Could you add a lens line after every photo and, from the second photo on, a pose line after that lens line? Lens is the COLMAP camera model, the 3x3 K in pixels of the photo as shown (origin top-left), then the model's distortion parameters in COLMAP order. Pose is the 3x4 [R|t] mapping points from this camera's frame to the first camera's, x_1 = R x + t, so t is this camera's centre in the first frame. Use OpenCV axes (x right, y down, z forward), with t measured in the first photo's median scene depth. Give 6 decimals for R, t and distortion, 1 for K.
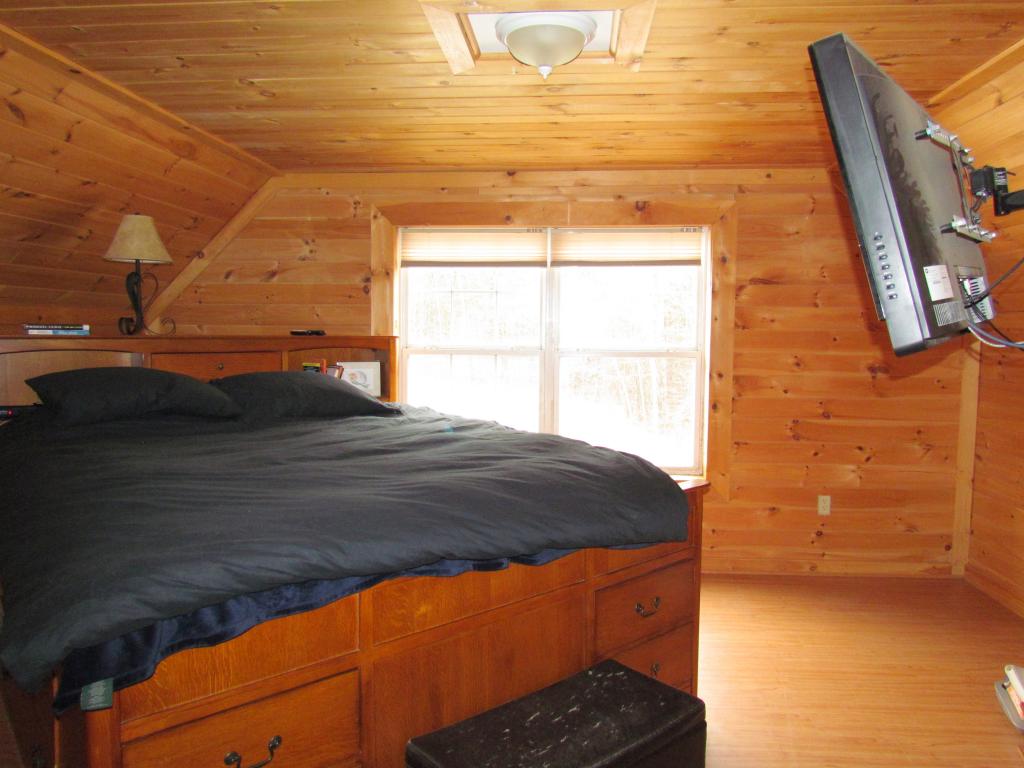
lens RADIAL K [[739.9, 0, 520.6], [0, 739.9, 382.2], [0, 0, 1]] dist [-0.029401, 0.008022]
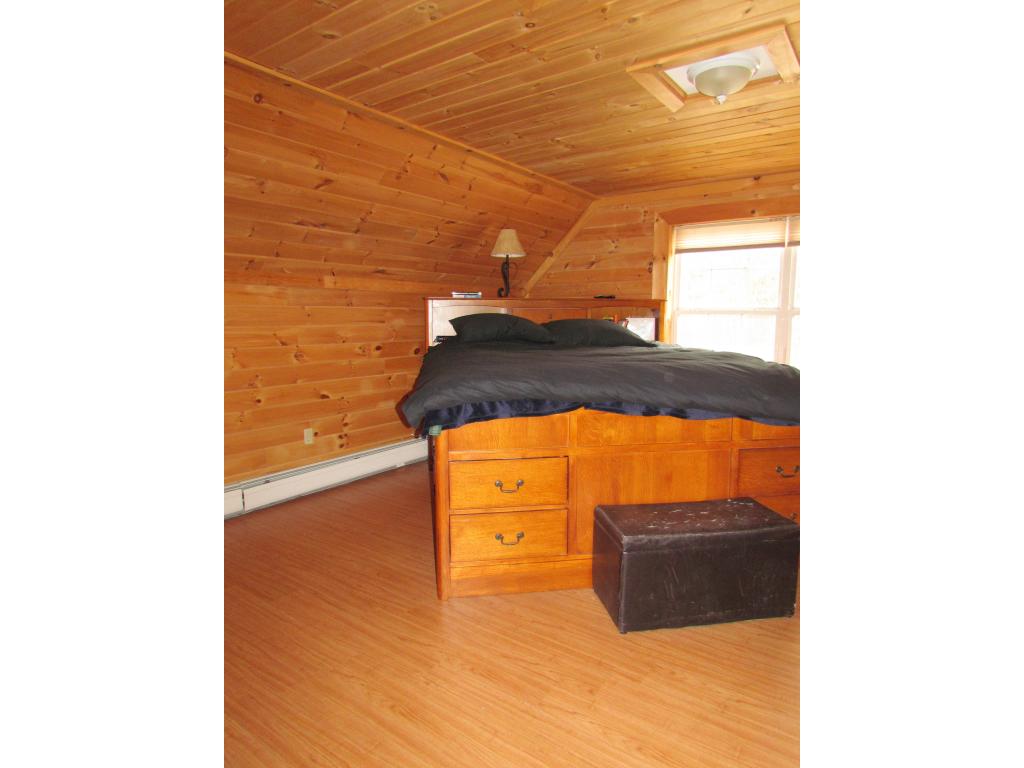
lens RADIAL K [[538.3, 0, 511.9], [0, 538.3, 393.7], [0, 0, 1]] dist [-0.046608, 0.000577]
pose [[0.851653, 0.061451, -0.520492, 0.183493], [-0.028262, 0.997042, 0.071470, 0.074894], [0.523344, -0.046157, 0.850870, -0.106853]]
